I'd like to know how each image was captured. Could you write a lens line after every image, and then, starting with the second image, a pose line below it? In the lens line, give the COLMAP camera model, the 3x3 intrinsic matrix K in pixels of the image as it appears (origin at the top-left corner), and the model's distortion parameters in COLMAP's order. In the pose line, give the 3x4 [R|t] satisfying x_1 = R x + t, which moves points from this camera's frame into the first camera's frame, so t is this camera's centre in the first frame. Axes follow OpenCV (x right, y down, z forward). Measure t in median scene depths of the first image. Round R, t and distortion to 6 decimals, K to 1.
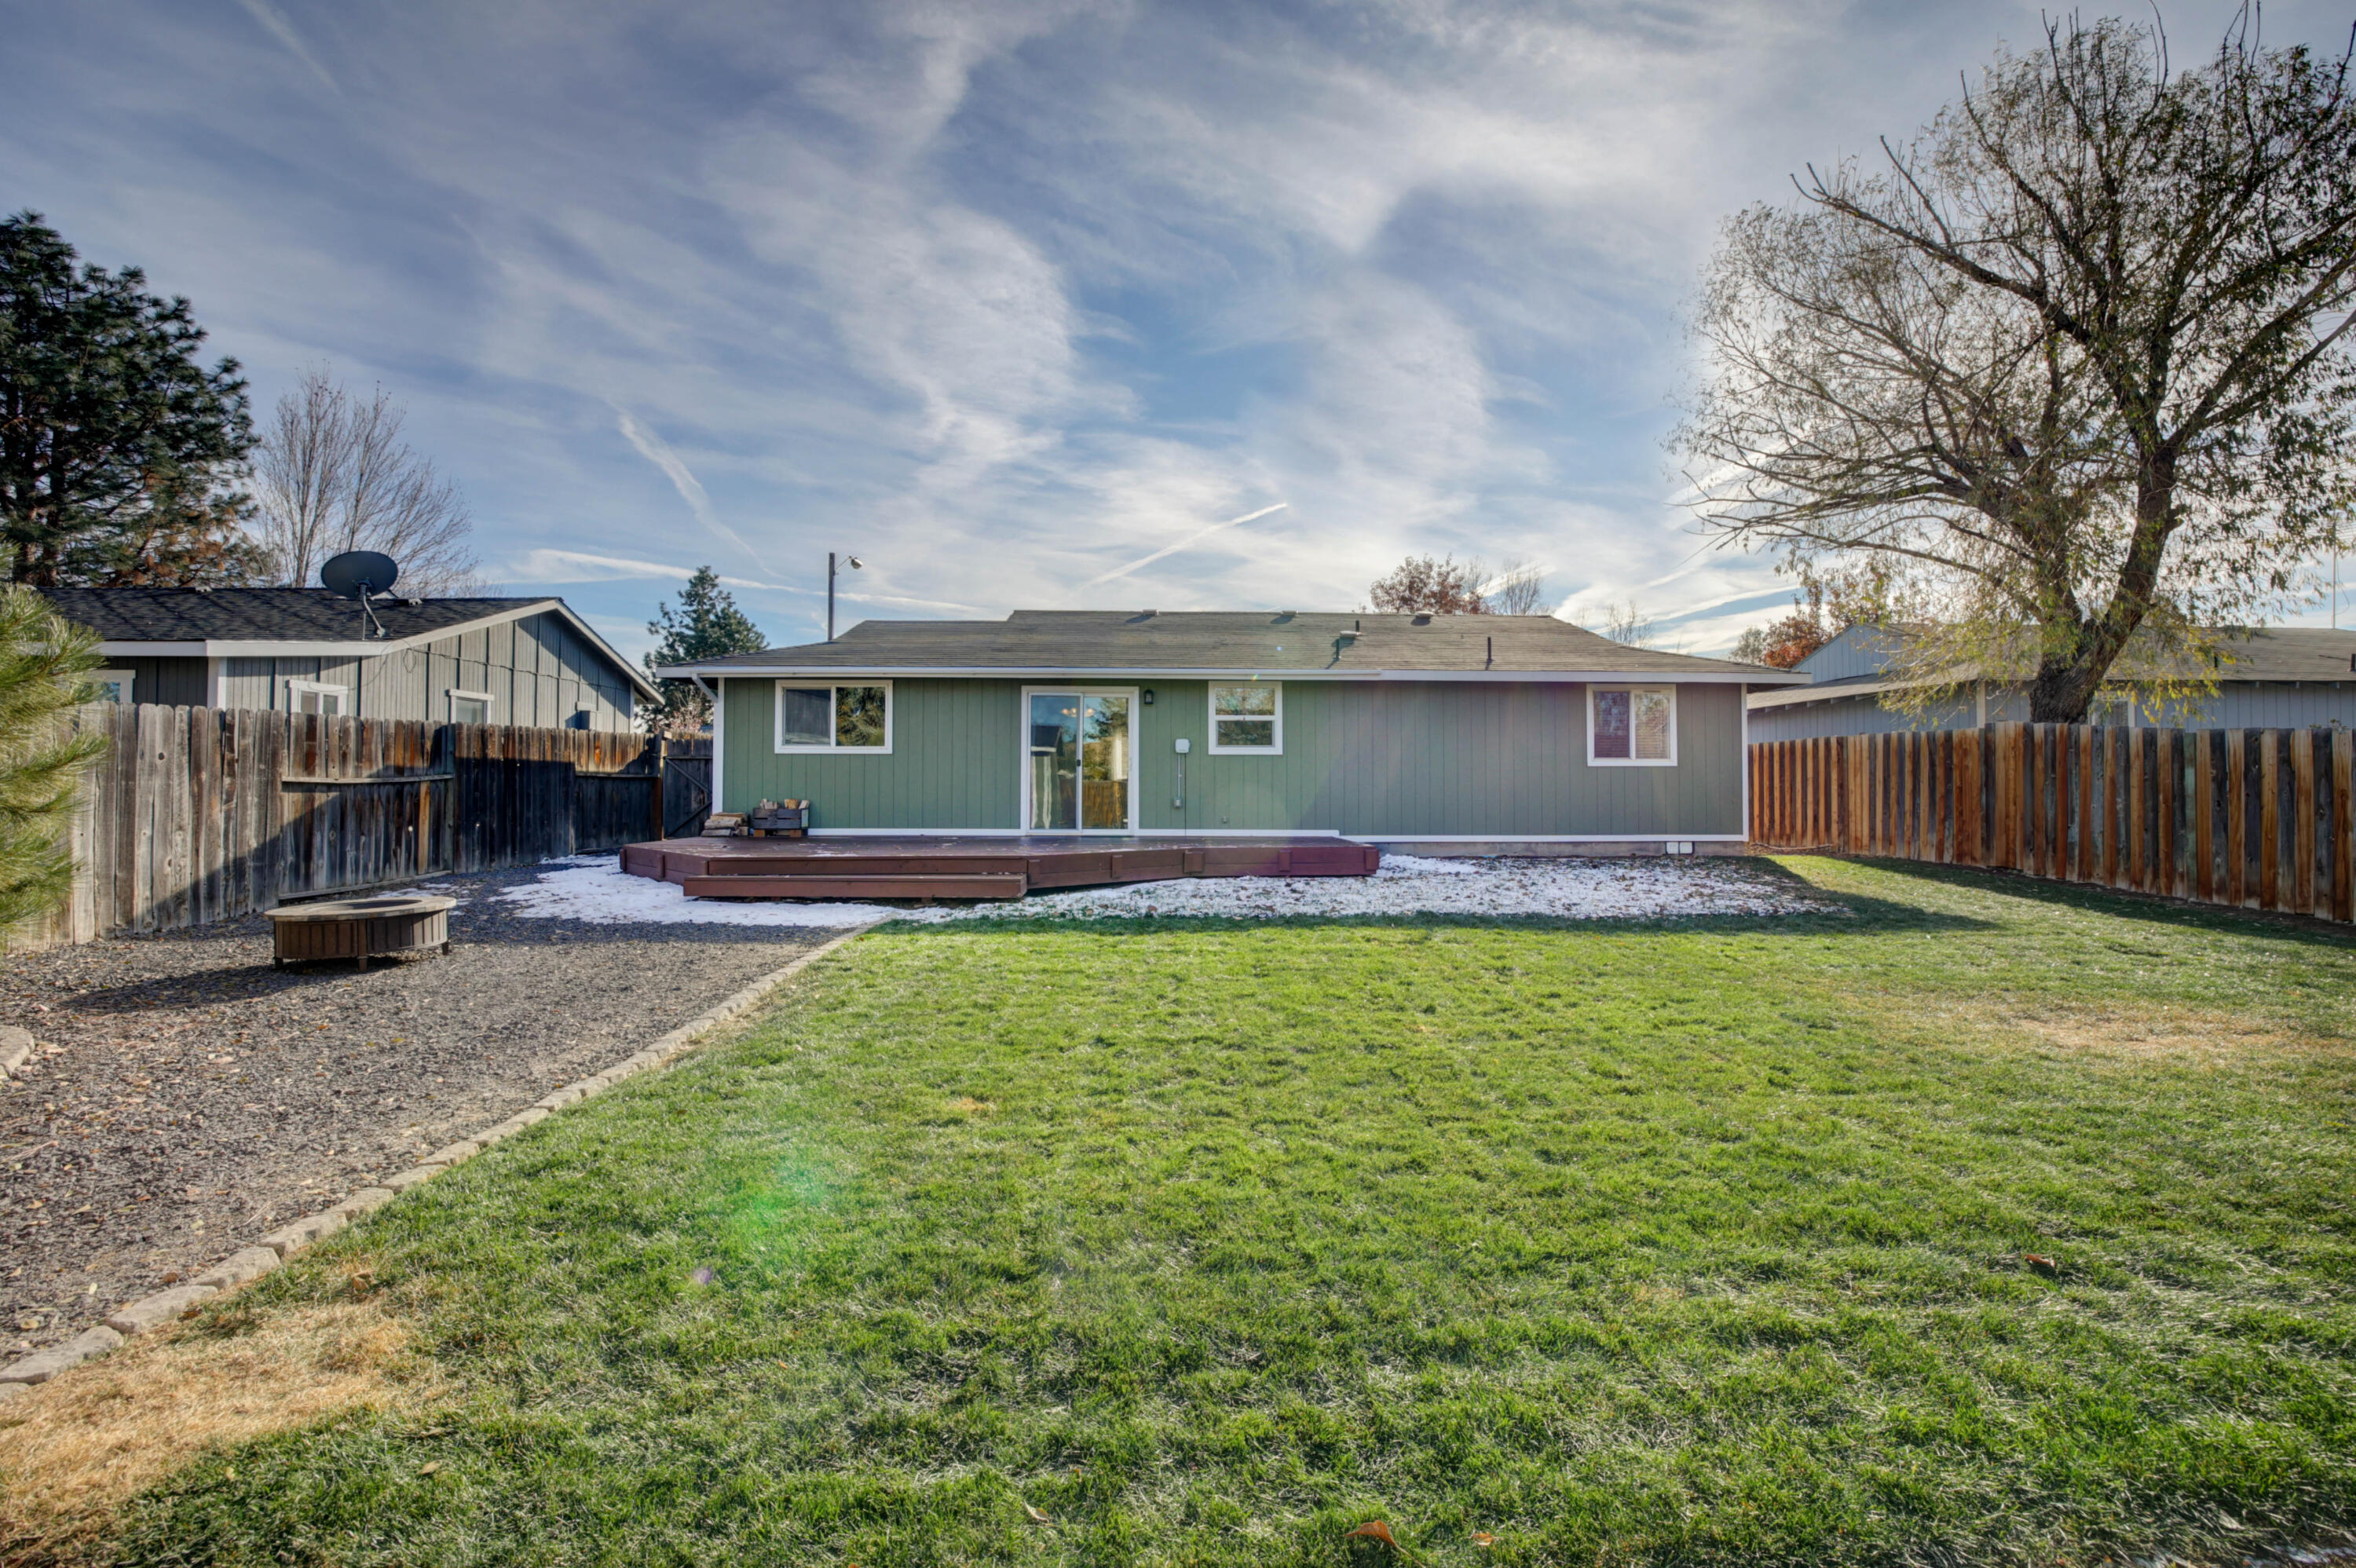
lens RADIAL K [[977.3, 0, 1174.2], [0, 977.3, 773.6], [0, 0, 1]] dist [-0.014729, 0.000249]
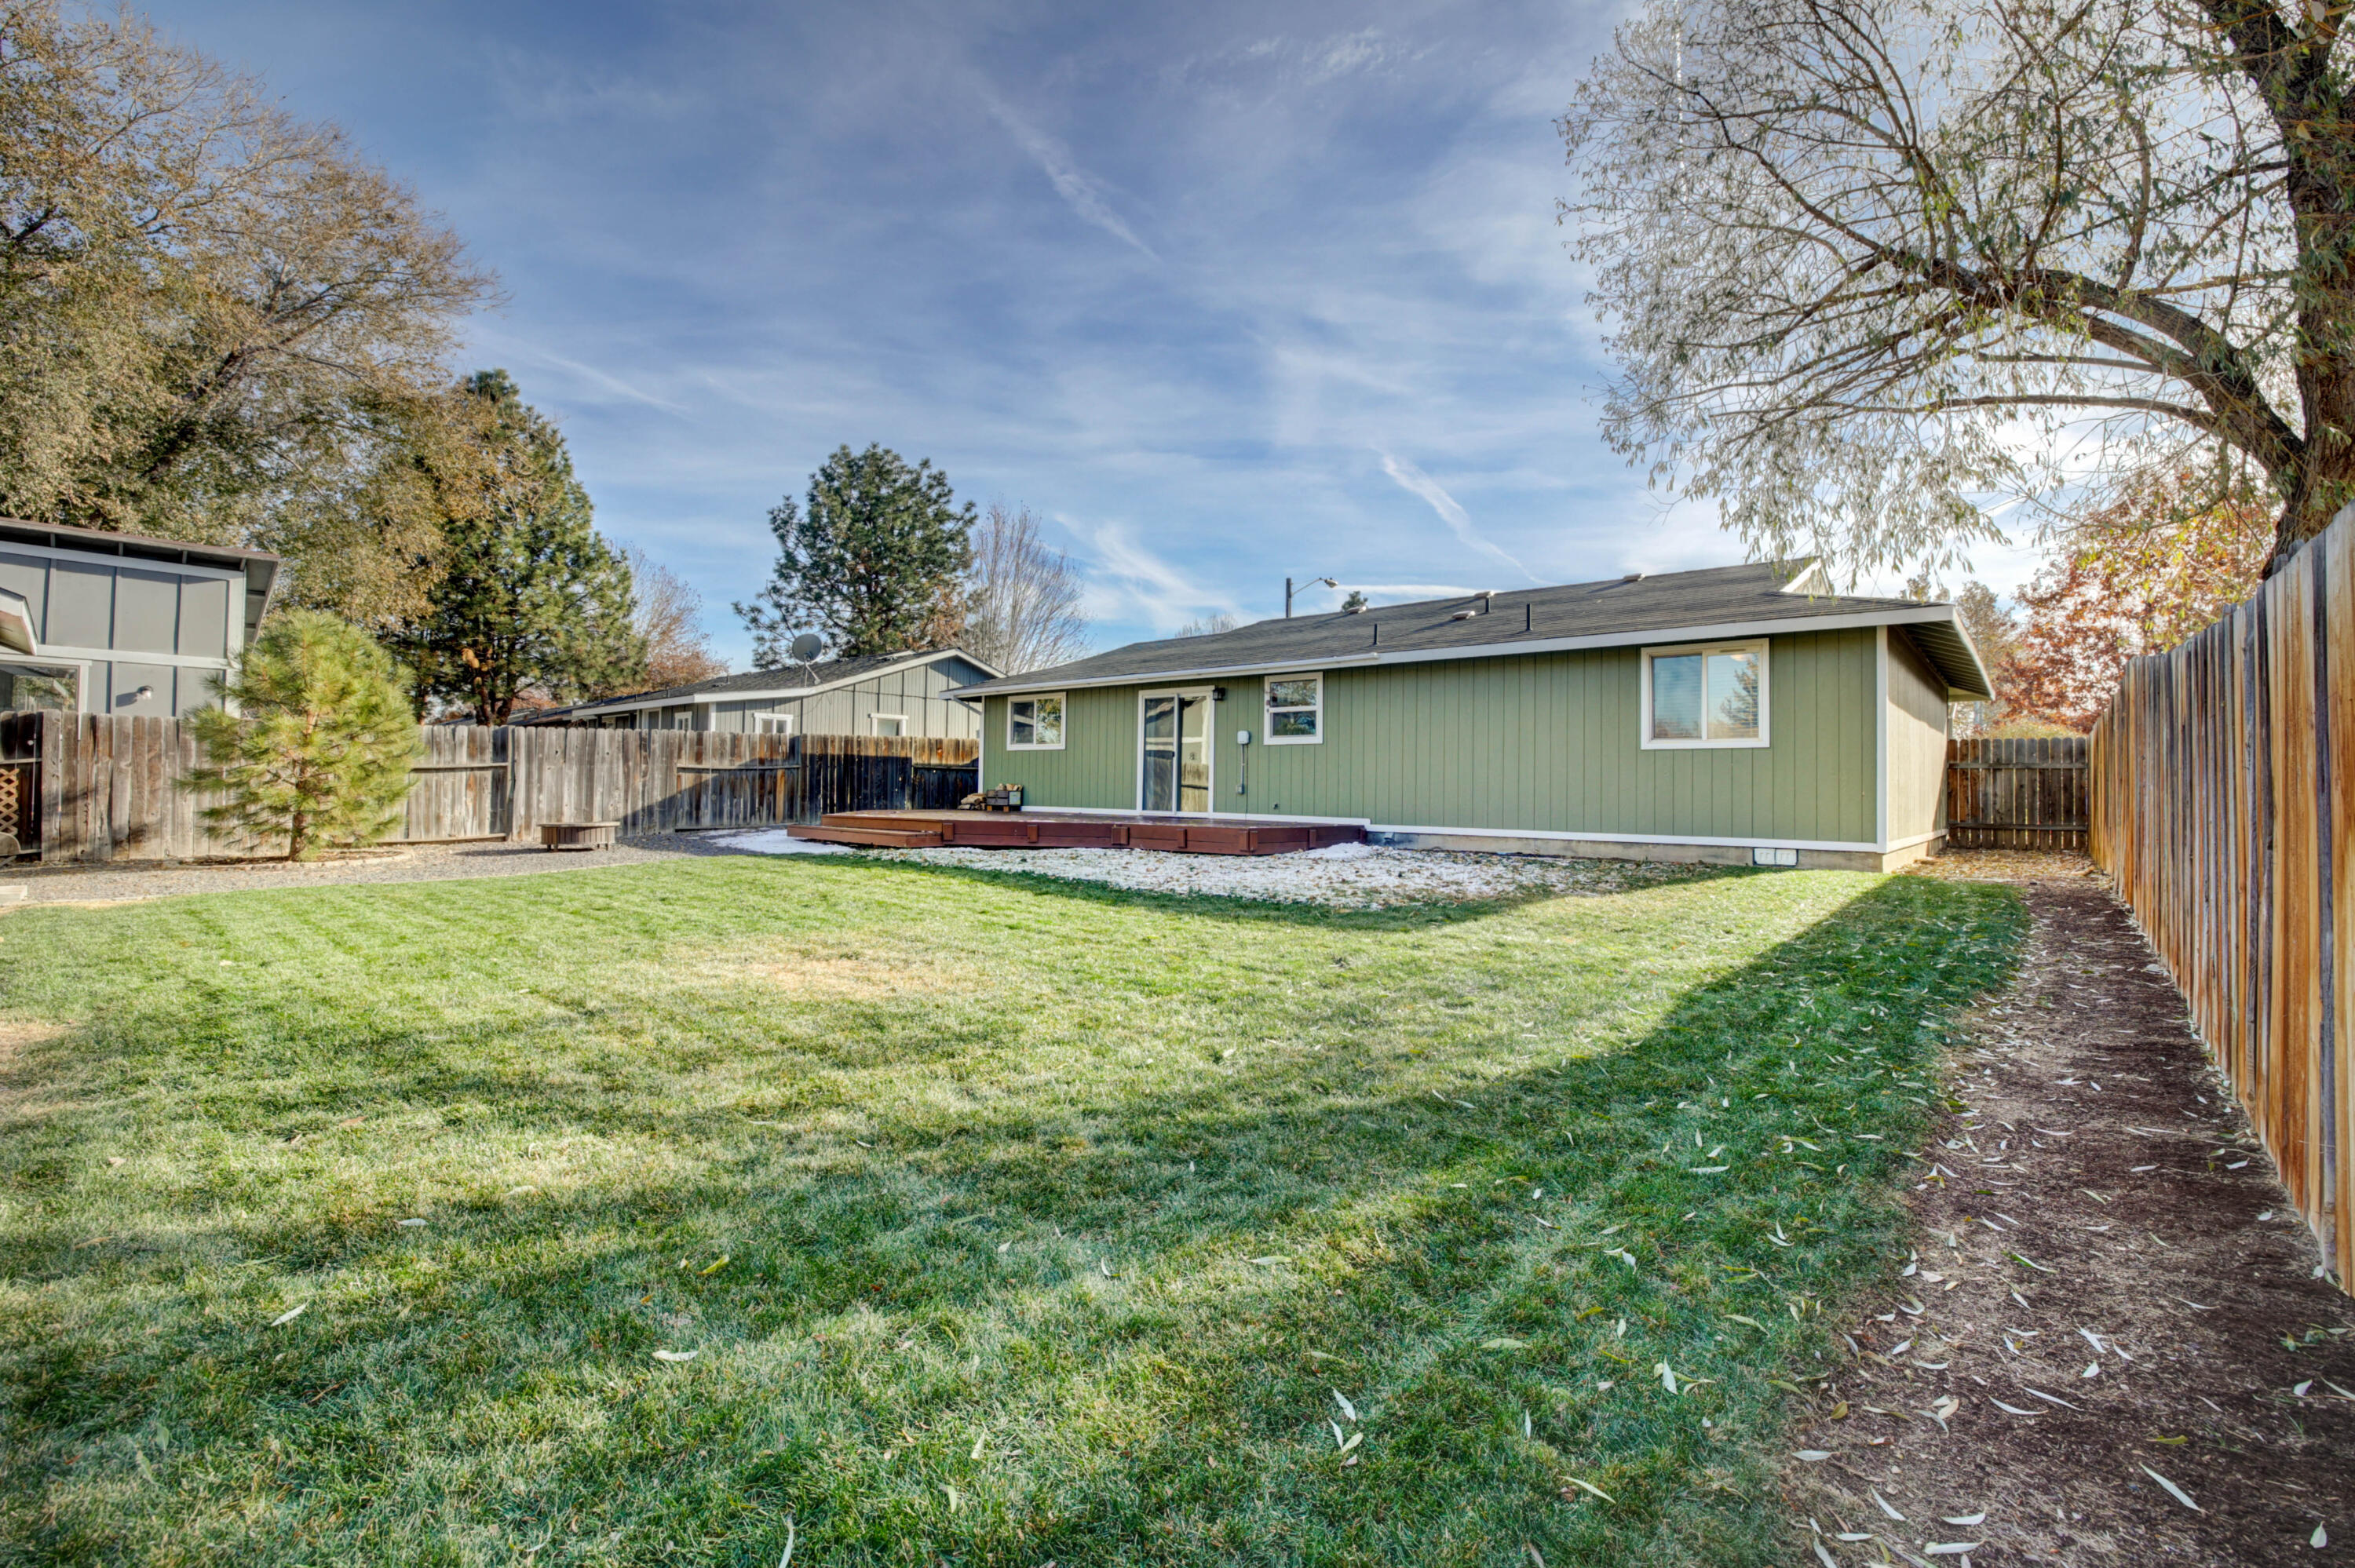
lens RADIAL K [[976.8, 0, 1173.7], [0, 976.8, 773.6], [0, 0, 1]] dist [-0.014729, 0.000249]
pose [[0.741399, -0.000818, -0.671064, 0.803096], [-0.001481, 0.999995, -0.002855, 0.018200], [0.671063, 0.003111, 0.741394, 0.166667]]
